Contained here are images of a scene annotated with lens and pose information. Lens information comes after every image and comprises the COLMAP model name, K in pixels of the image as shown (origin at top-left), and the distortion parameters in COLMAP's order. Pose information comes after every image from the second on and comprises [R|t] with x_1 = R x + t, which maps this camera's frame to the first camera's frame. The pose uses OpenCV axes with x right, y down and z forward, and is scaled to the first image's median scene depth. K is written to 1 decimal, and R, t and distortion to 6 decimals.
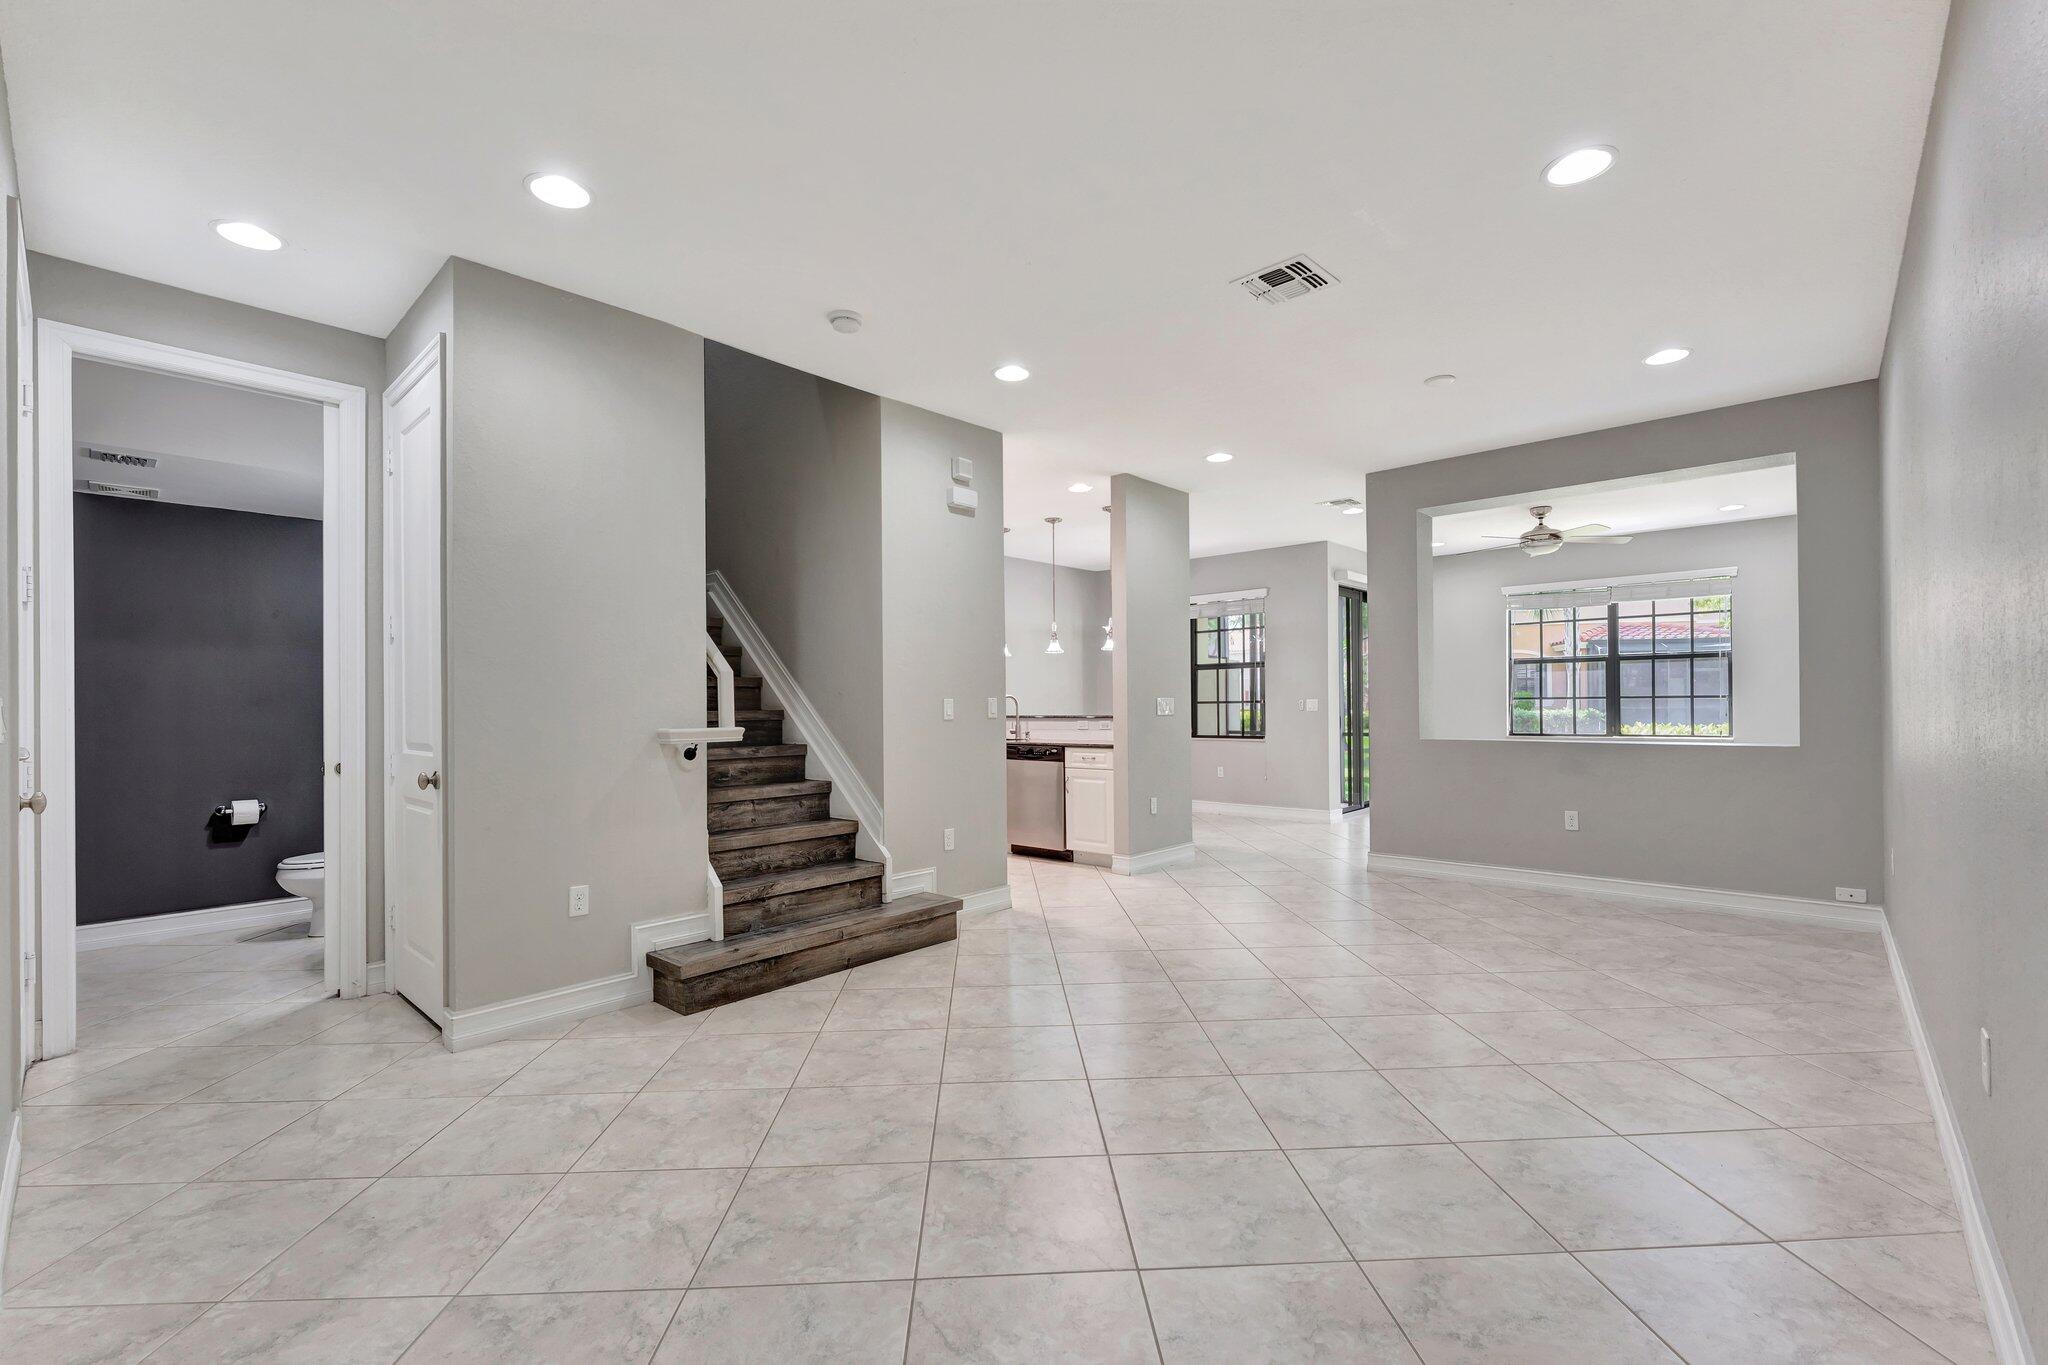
lens RADIAL K [[852.7, 0, 1036.4], [0, 852.7, 702.8], [0, 0, 1]] dist [-0.004966, 0.001328]
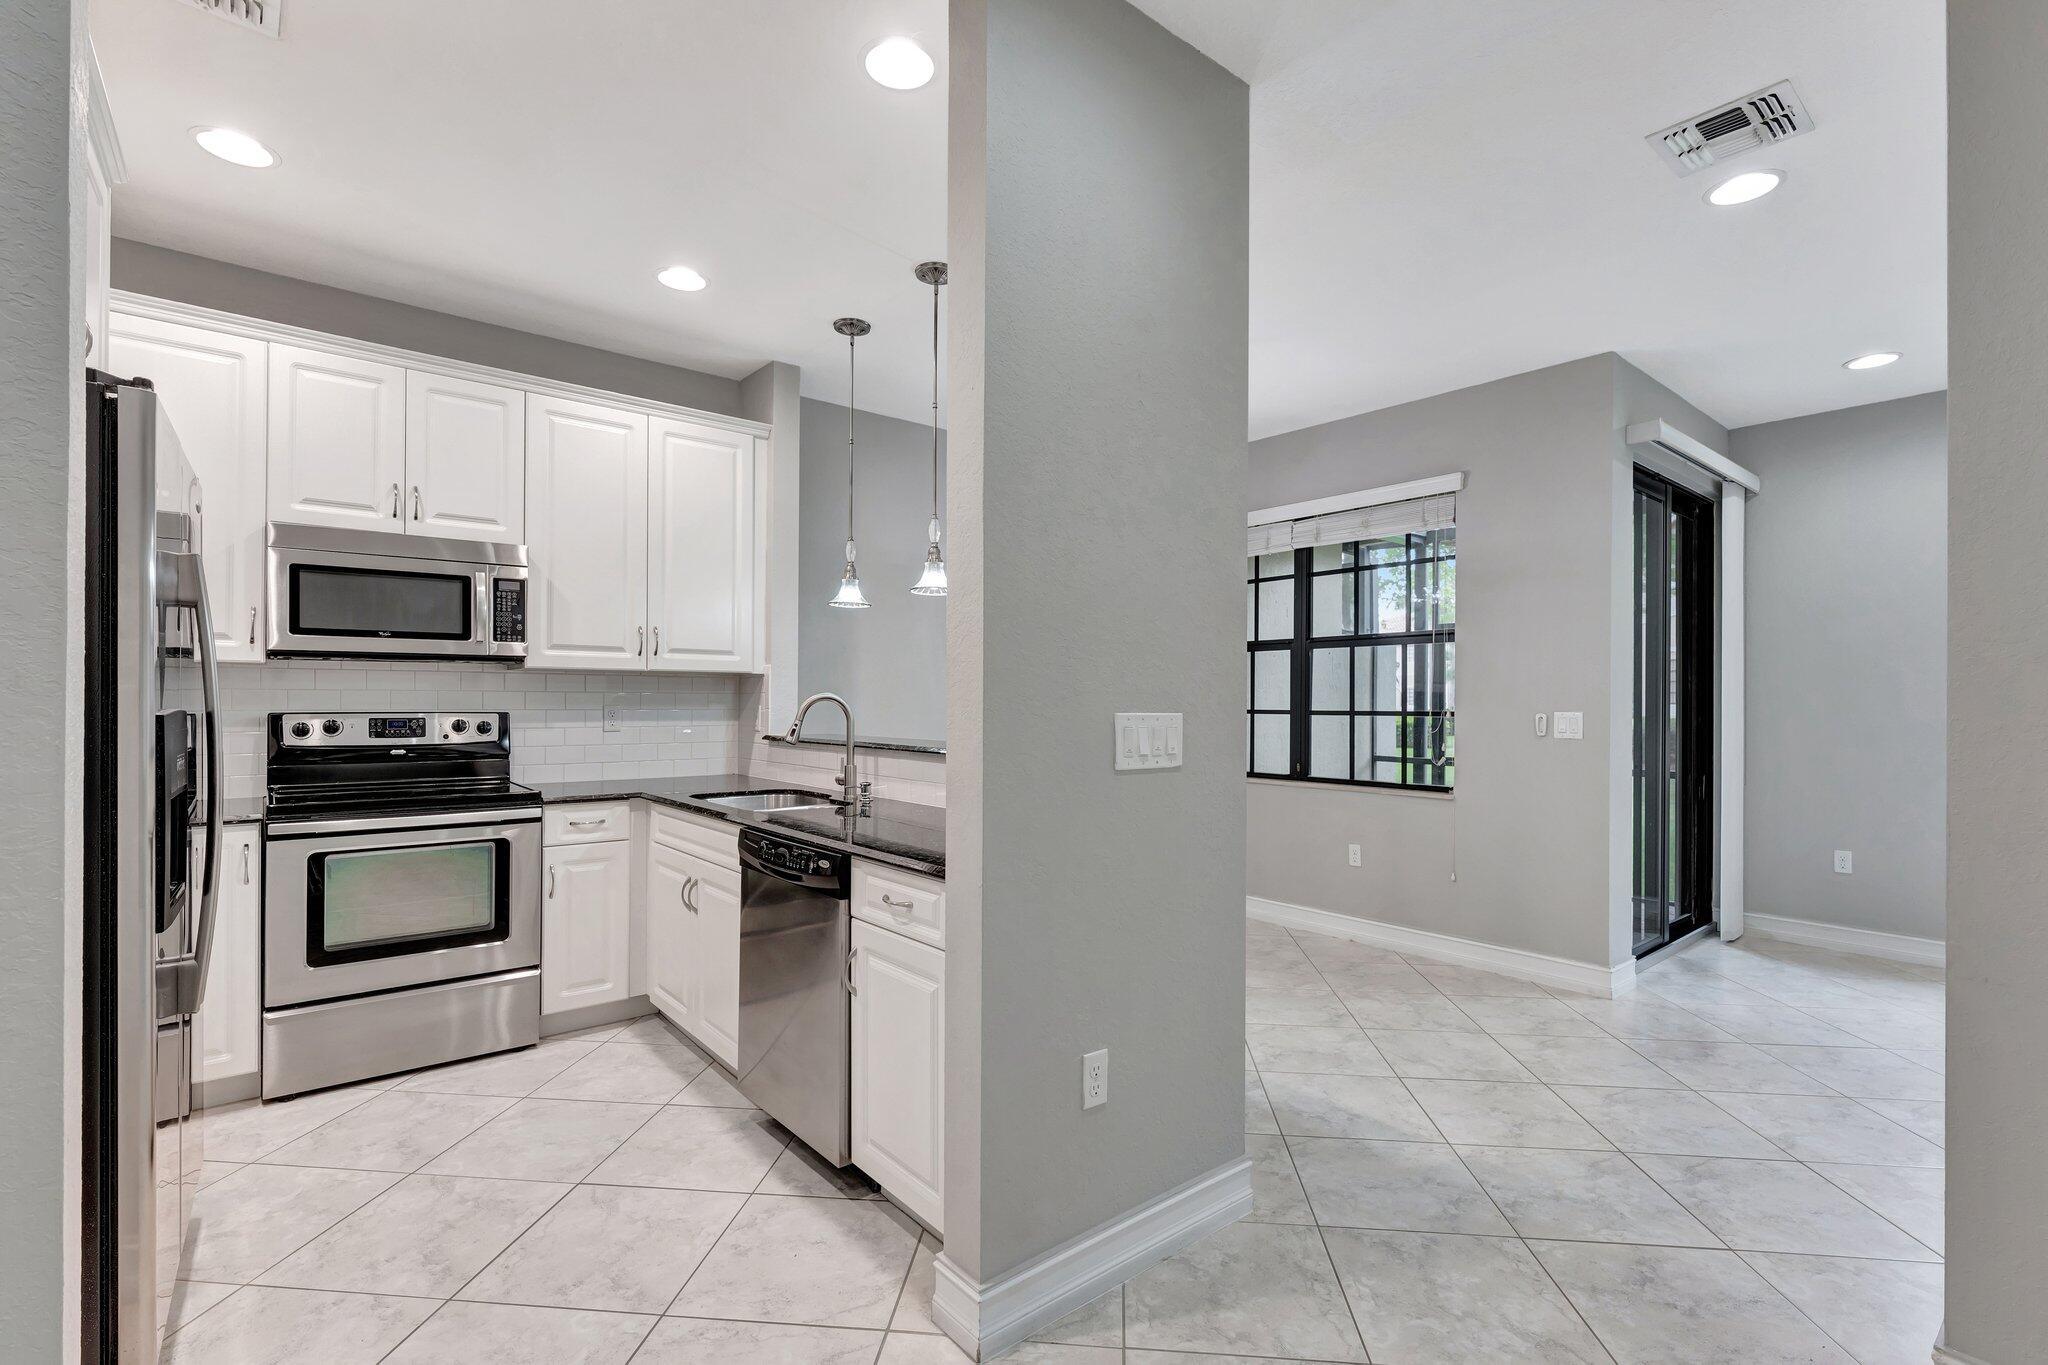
lens RADIAL K [[909.0, 0, 1044.6], [0, 909.0, 686.2], [0, 0, 1]] dist [0.001731, -0.000519]
pose [[0.990277, 0.014132, -0.138389, 0.233336], [-0.015815, 0.999814, -0.011070, -0.016234], [0.138207, 0.013151, 0.990316, 0.969094]]
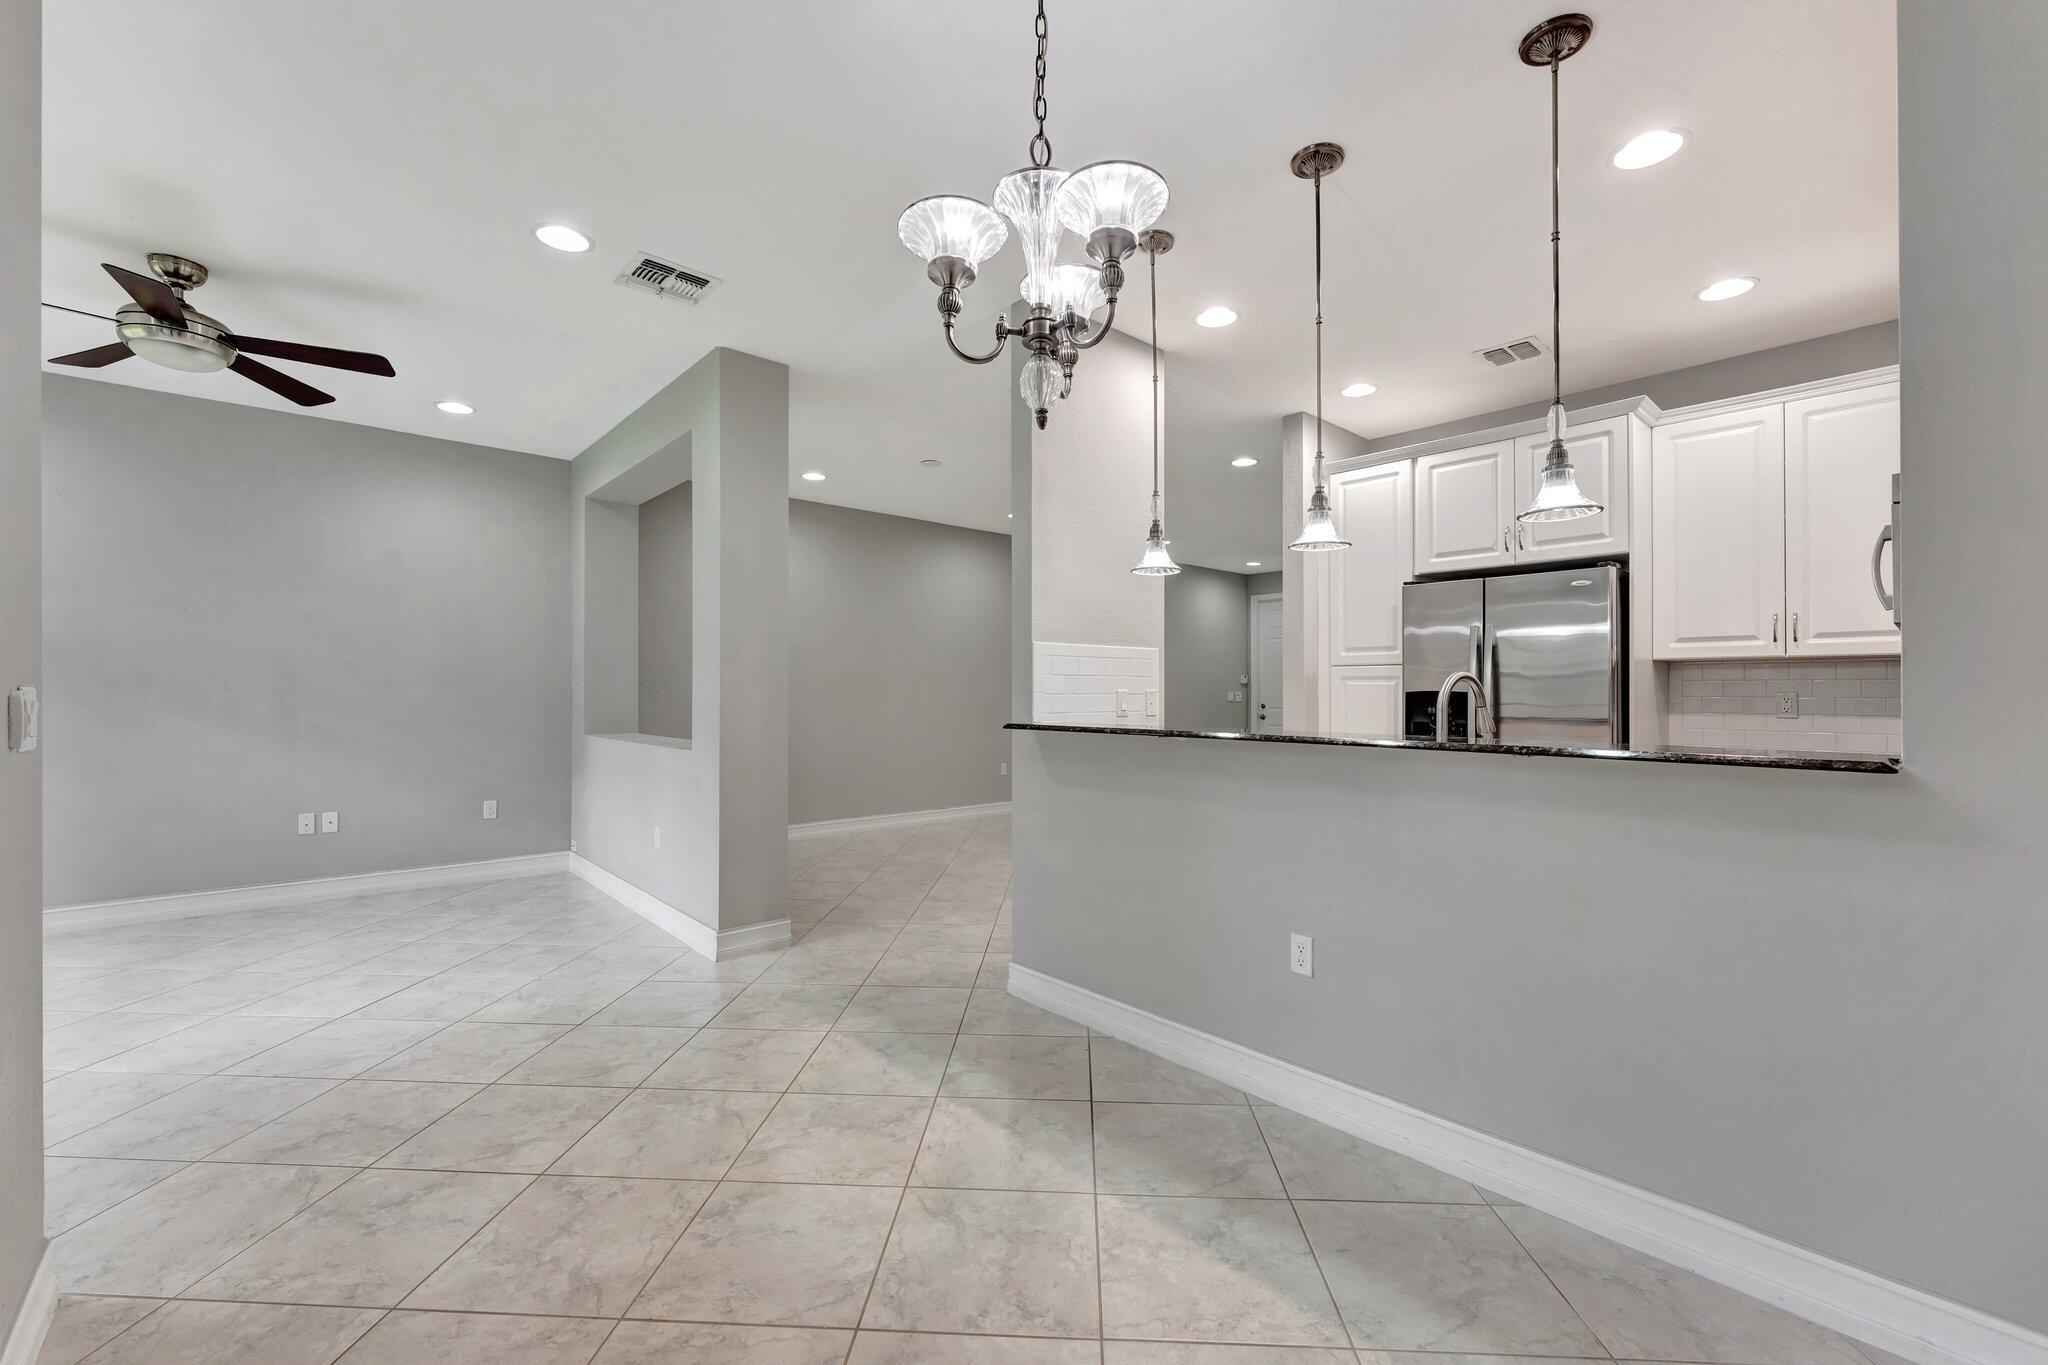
lens RADIAL K [[852.7, 0, 1022.4], [0, 852.7, 676.4], [0, 0, 1]] dist [-0.004966, 0.001328]
pose [[-0.992378, 0.010548, 0.122781, 0.169299], [0.007753, 0.999700, -0.023213, -0.002080], [-0.122989, -0.022084, -0.992162, 2.294024]]
